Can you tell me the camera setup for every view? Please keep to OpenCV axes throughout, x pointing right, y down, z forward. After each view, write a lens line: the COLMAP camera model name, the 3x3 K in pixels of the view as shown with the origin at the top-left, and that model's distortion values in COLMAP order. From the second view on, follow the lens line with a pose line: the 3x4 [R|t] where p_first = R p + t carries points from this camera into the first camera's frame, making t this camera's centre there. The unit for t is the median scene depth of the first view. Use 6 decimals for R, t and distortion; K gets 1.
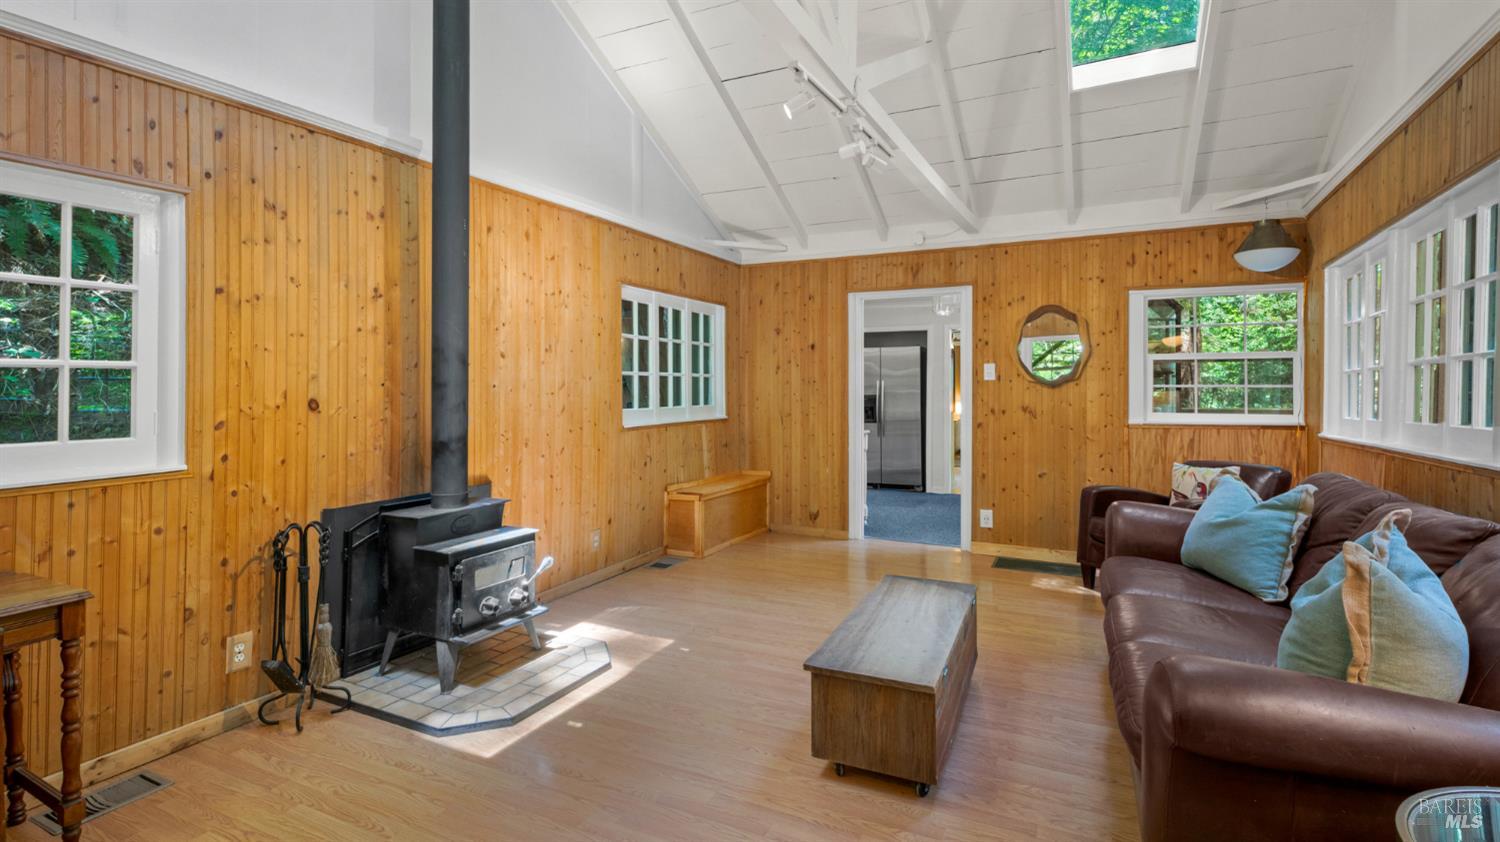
lens RADIAL K [[677.3, 0, 747.4], [0, 677.3, 390.6], [0, 0, 1]] dist [0.001337, -0.000342]
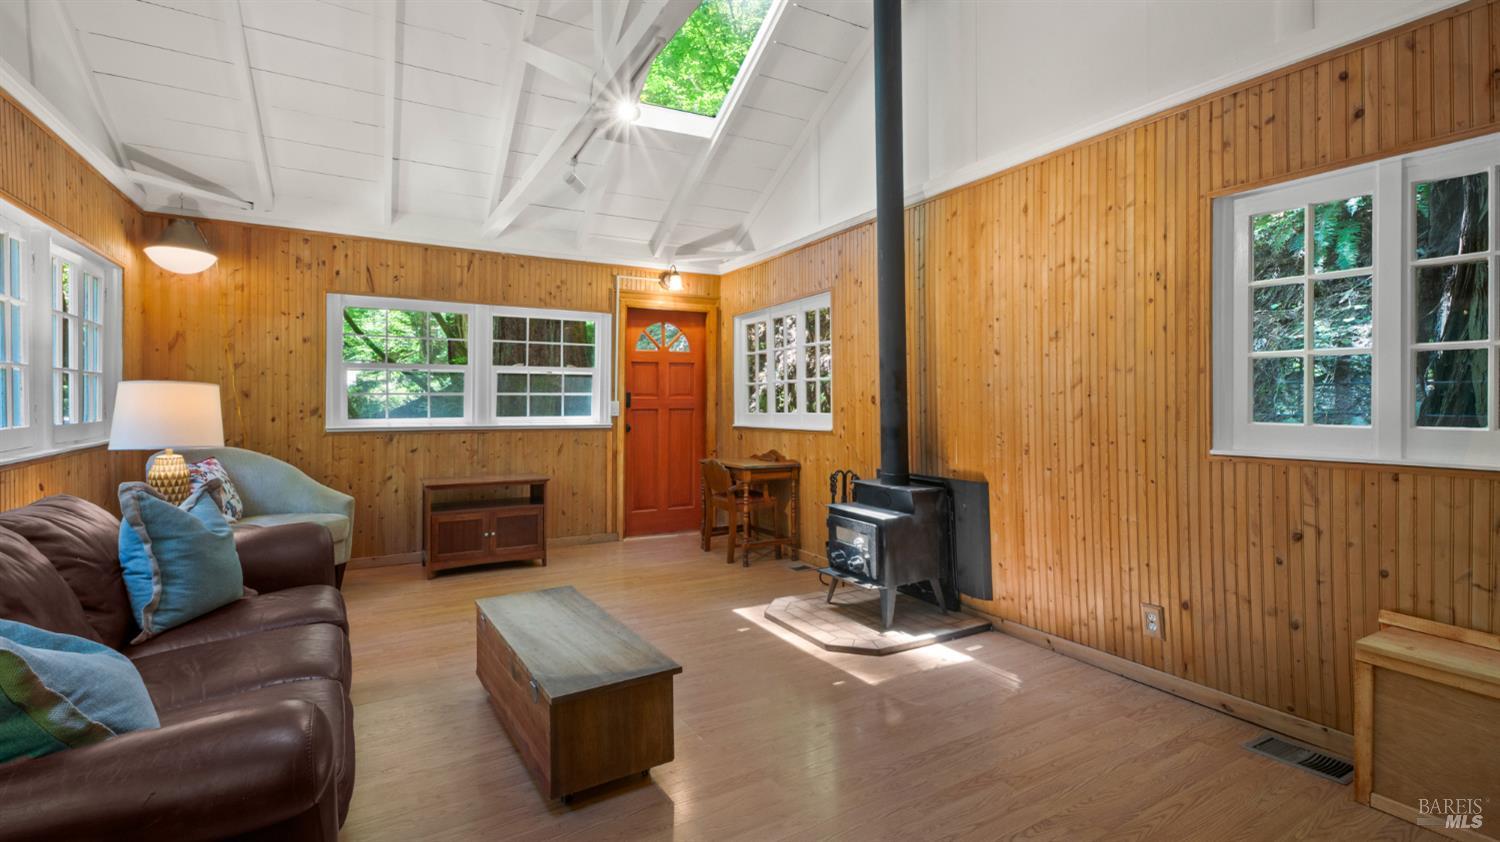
lens RADIAL K [[677.3, 0, 747.4], [0, 677.3, 390.6], [0, 0, 1]] dist [0.001337, -0.000342]
pose [[-0.546662, 0.009502, -0.837299, 0.641870], [0.011126, 0.999930, 0.004084, -0.006476], [0.837279, -0.007083, -0.546729, 1.251725]]
